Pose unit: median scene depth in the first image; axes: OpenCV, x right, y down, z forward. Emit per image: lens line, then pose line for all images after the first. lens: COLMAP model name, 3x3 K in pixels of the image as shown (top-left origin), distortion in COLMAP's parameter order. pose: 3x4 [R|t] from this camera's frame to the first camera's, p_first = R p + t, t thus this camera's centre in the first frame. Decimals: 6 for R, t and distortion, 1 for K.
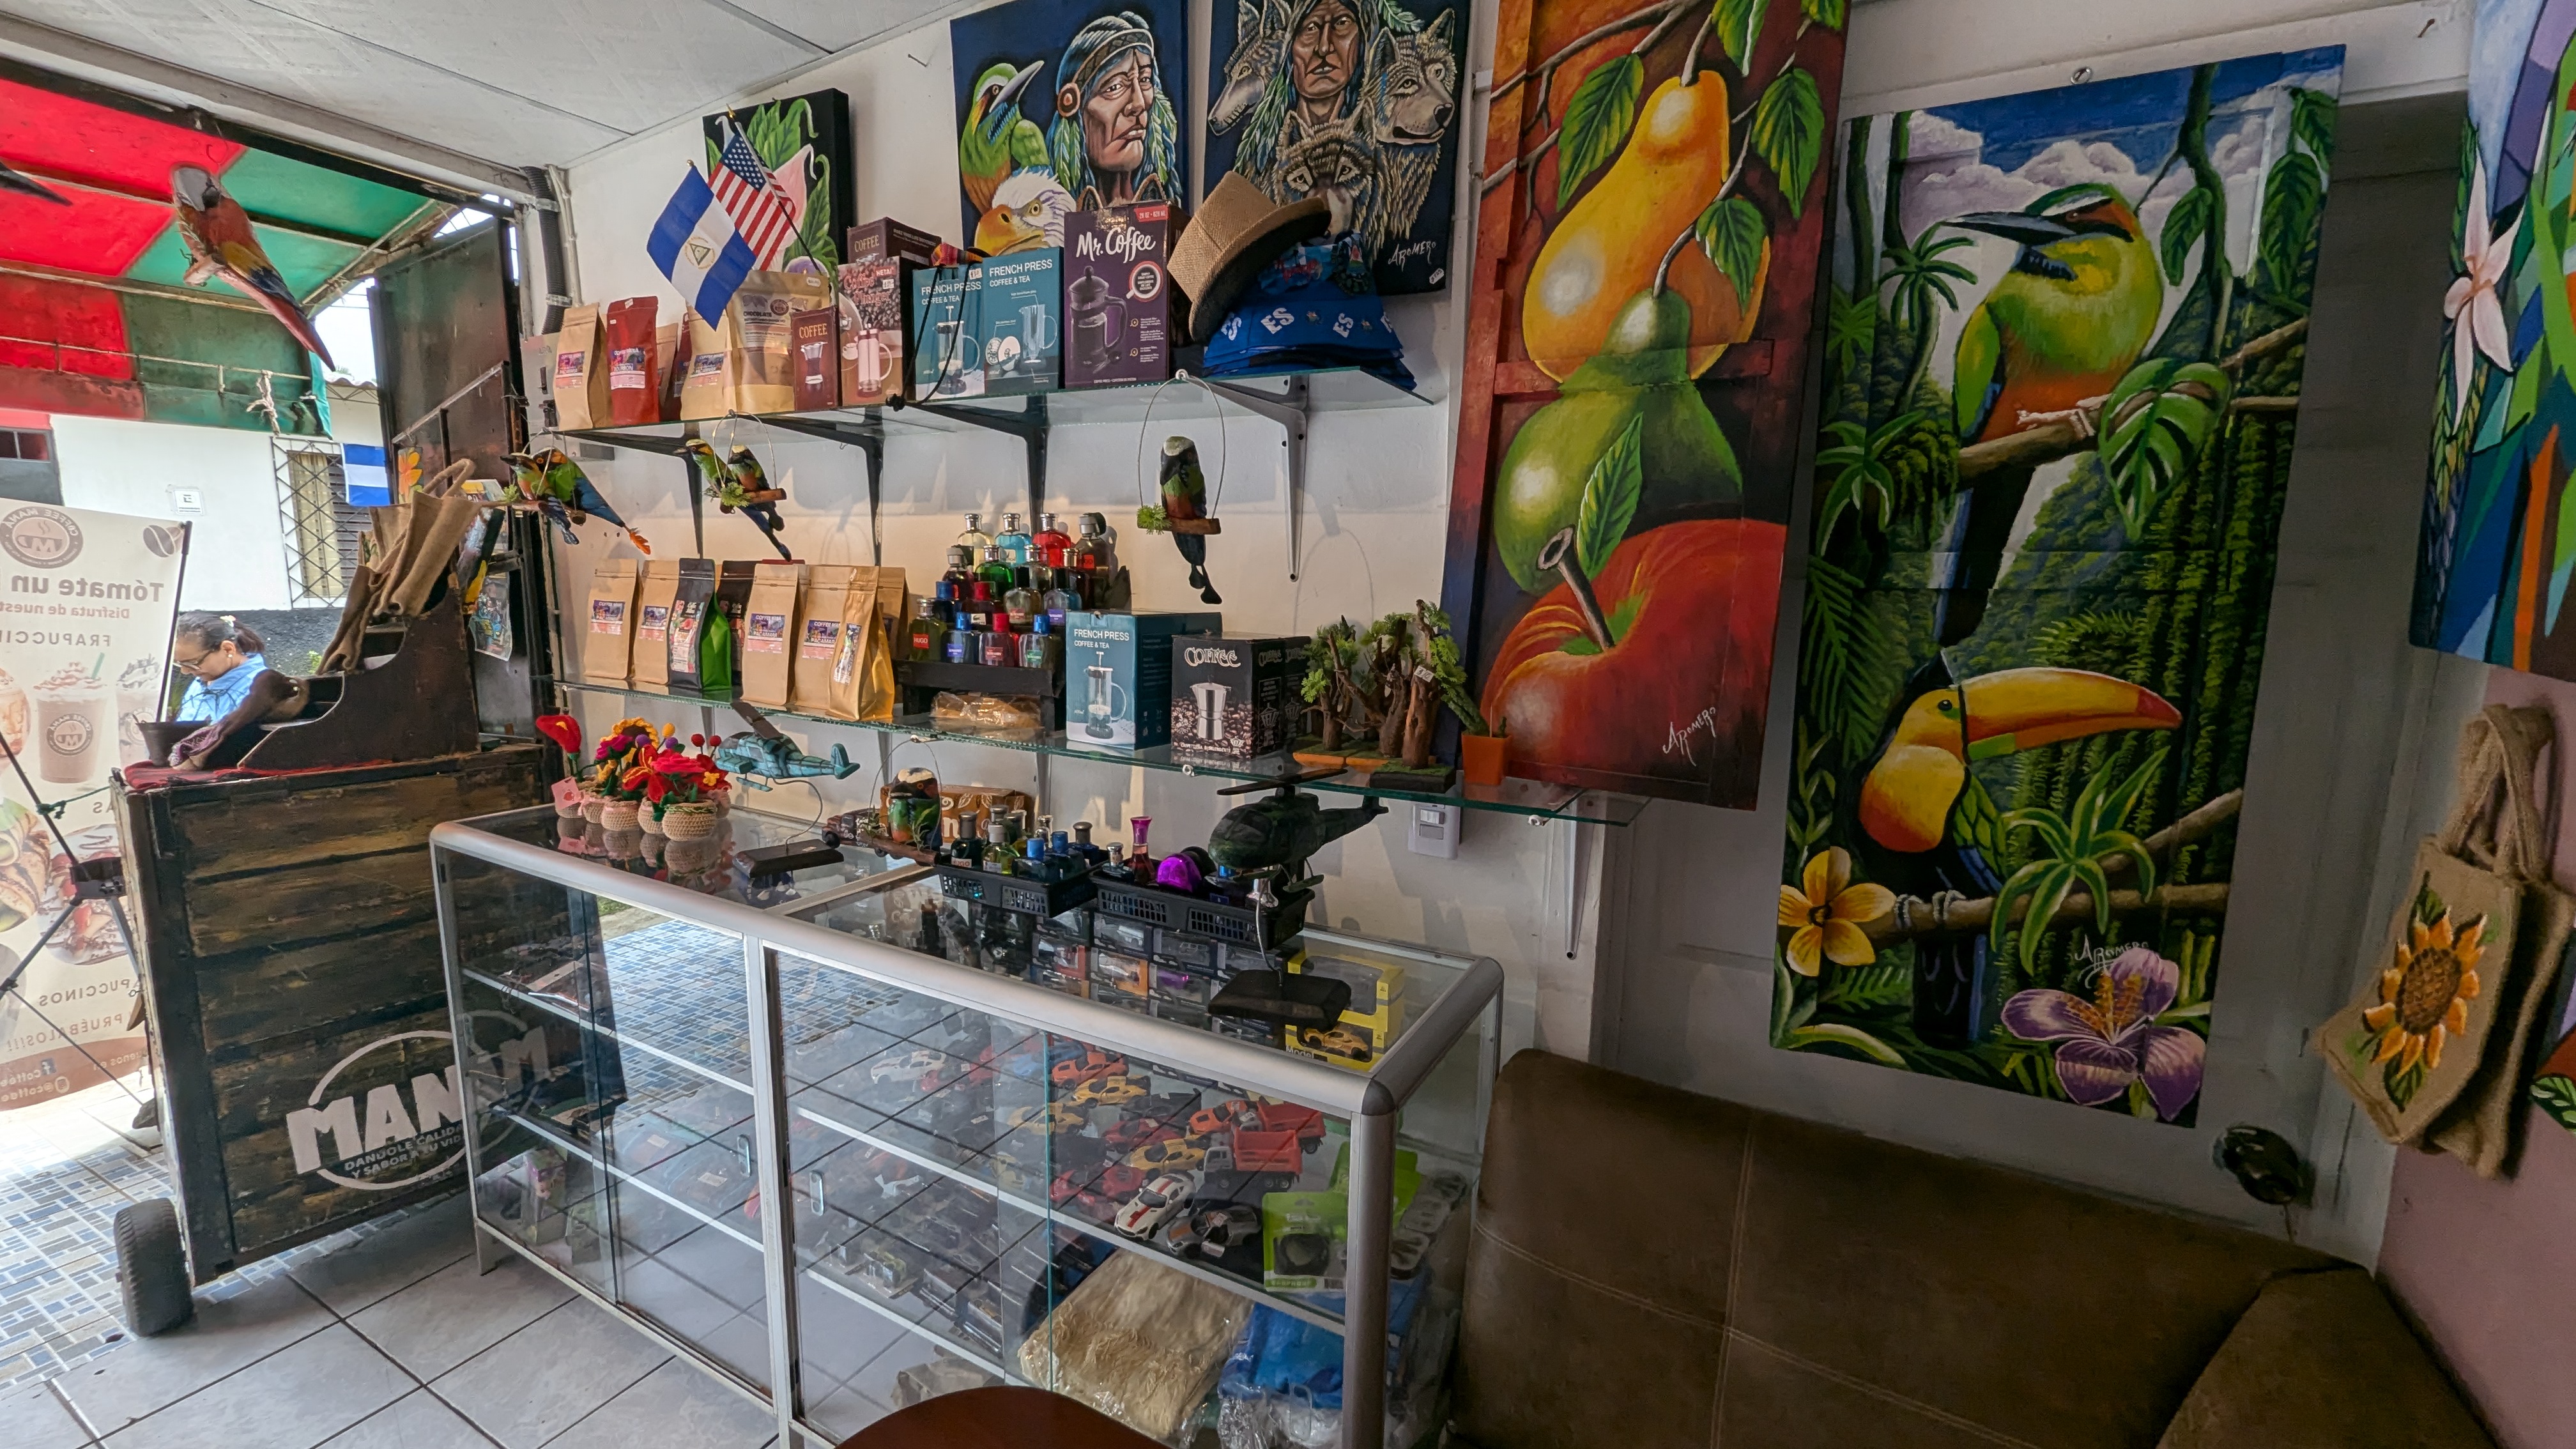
lens RADIAL K [[1009.6, 0, 1288.0], [0, 1009.6, 724.5], [0, 0, 1]] dist [0.001356, 0.000062]
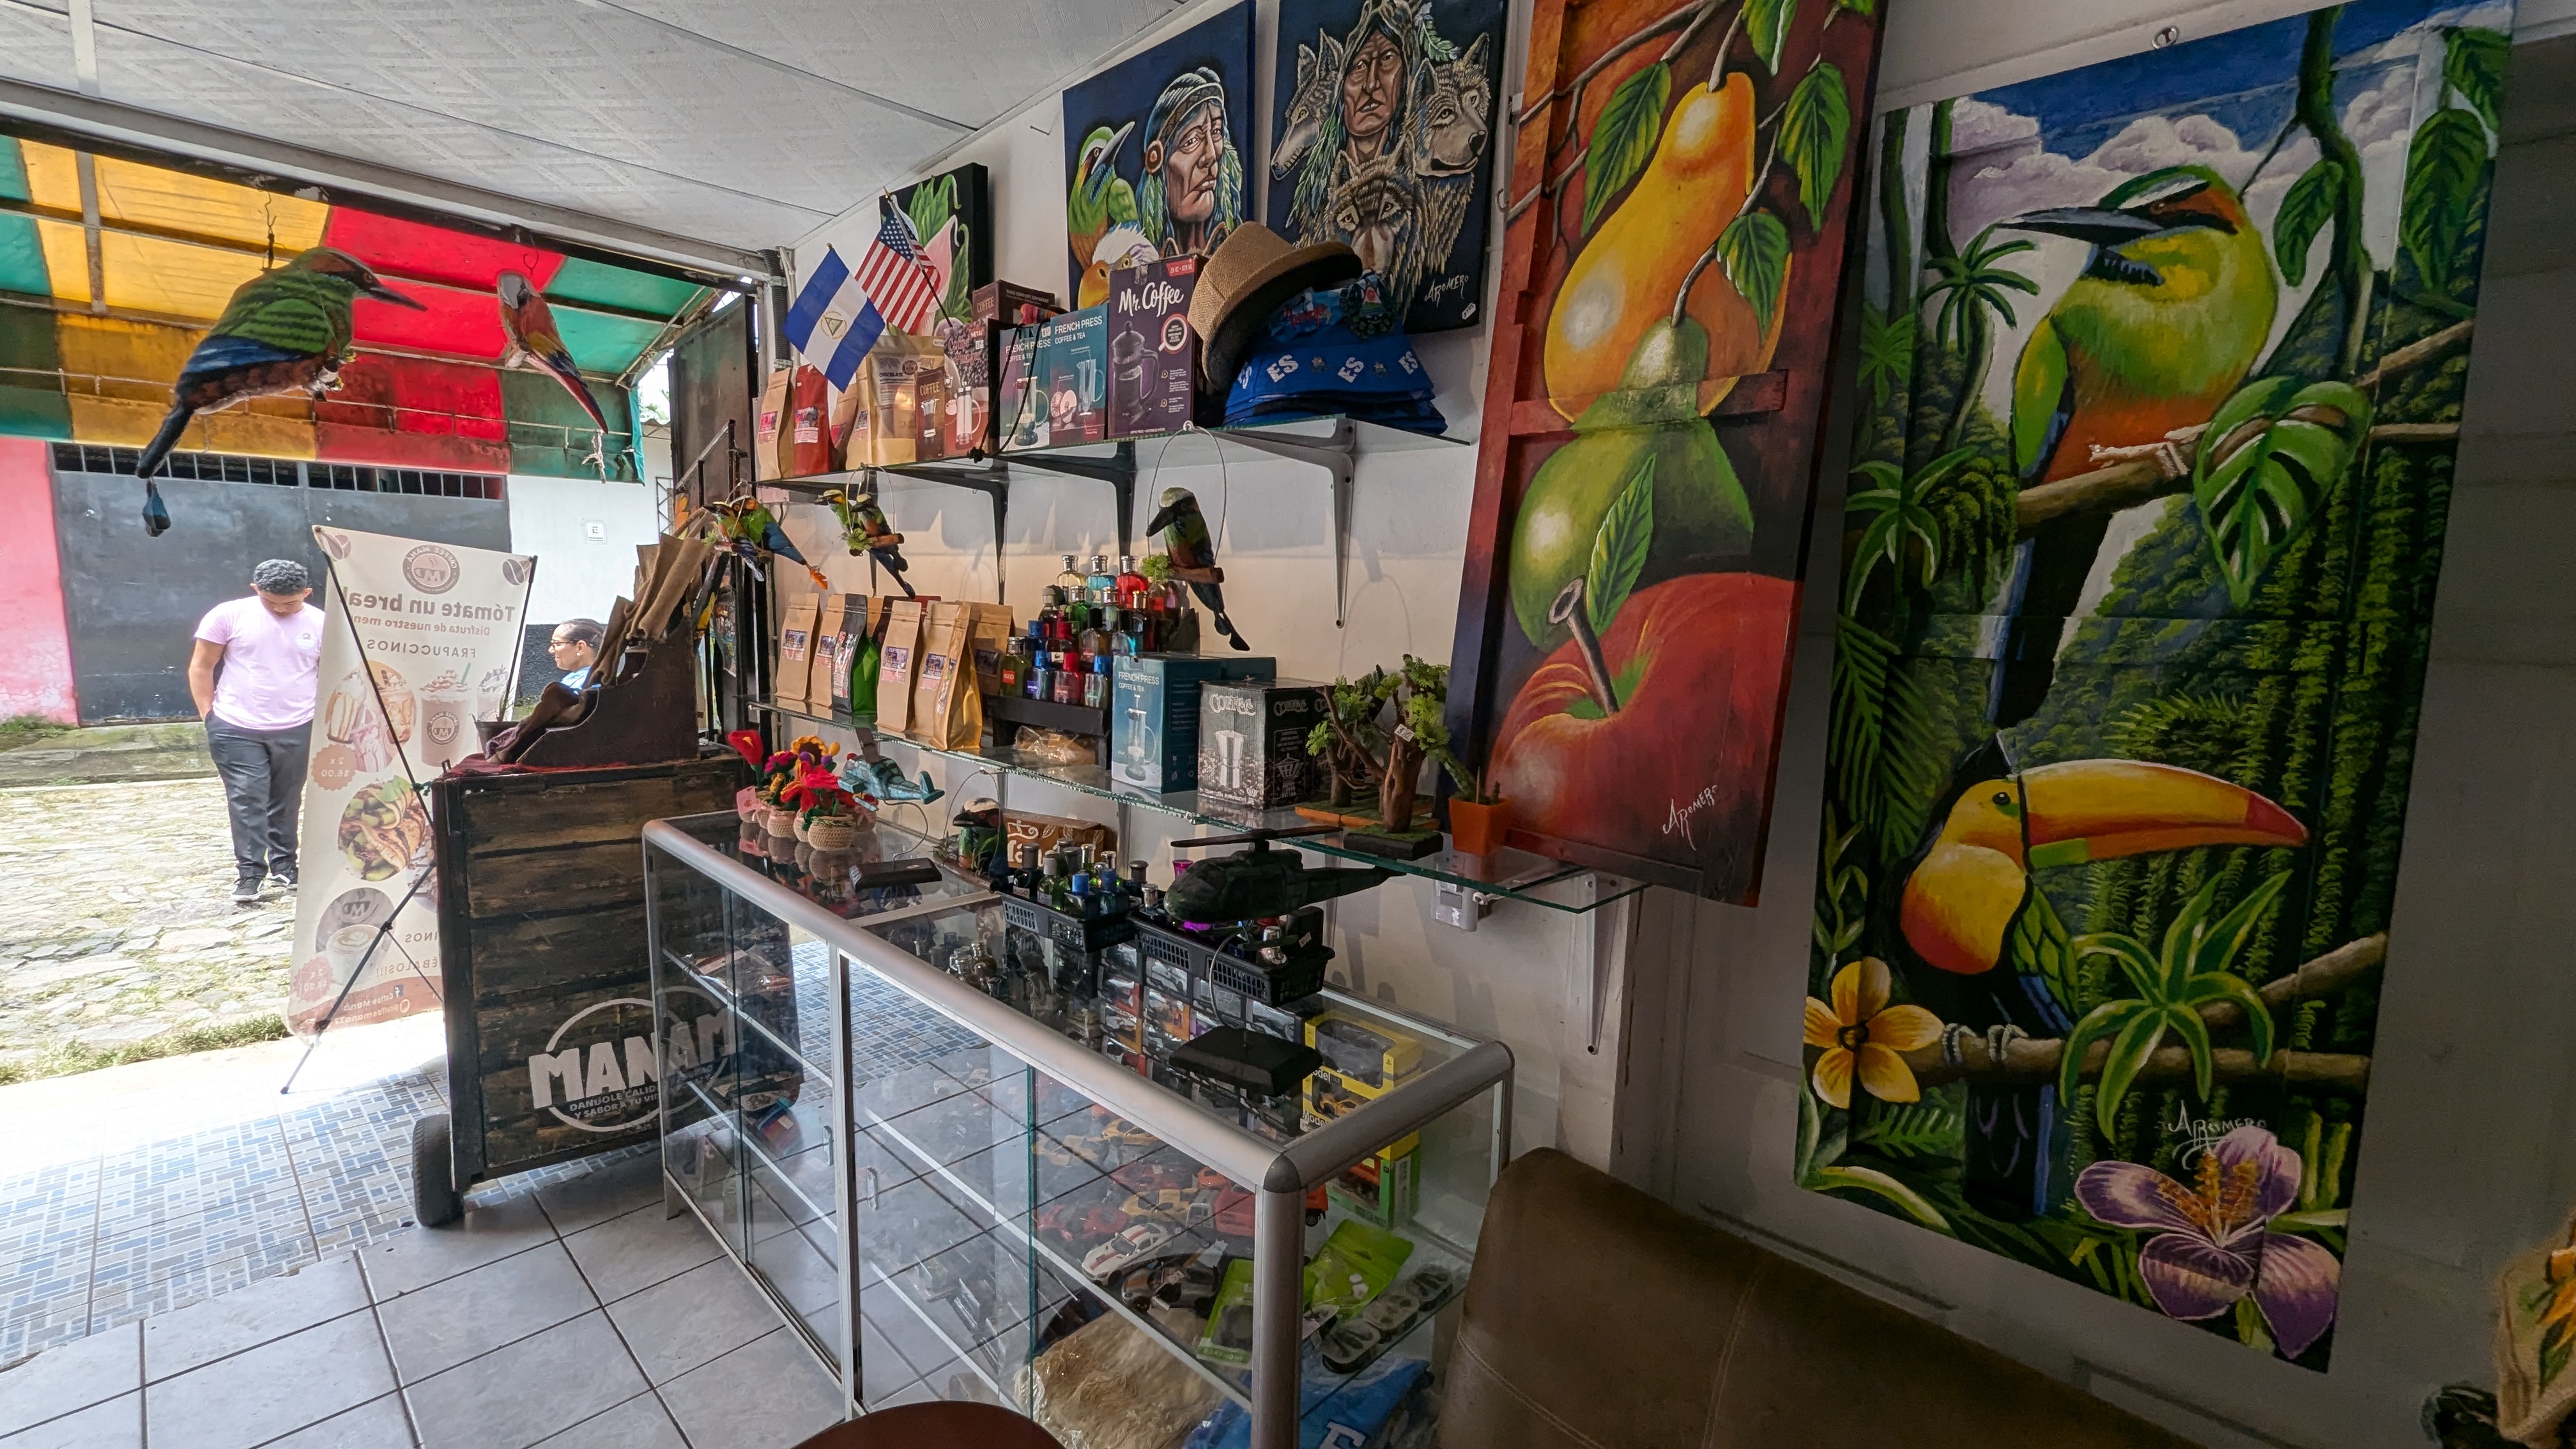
lens RADIAL K [[1066.0, 0, 1294.7], [0, 1066.0, 728.8], [0, 0, 1]] dist [0.003831, -0.001828]
pose [[0.965798, 0.041916, -0.255883, 0.291081], [-0.048698, 0.998609, -0.020221, -0.028374], [0.254680, 0.031991, 0.966496, 0.006677]]
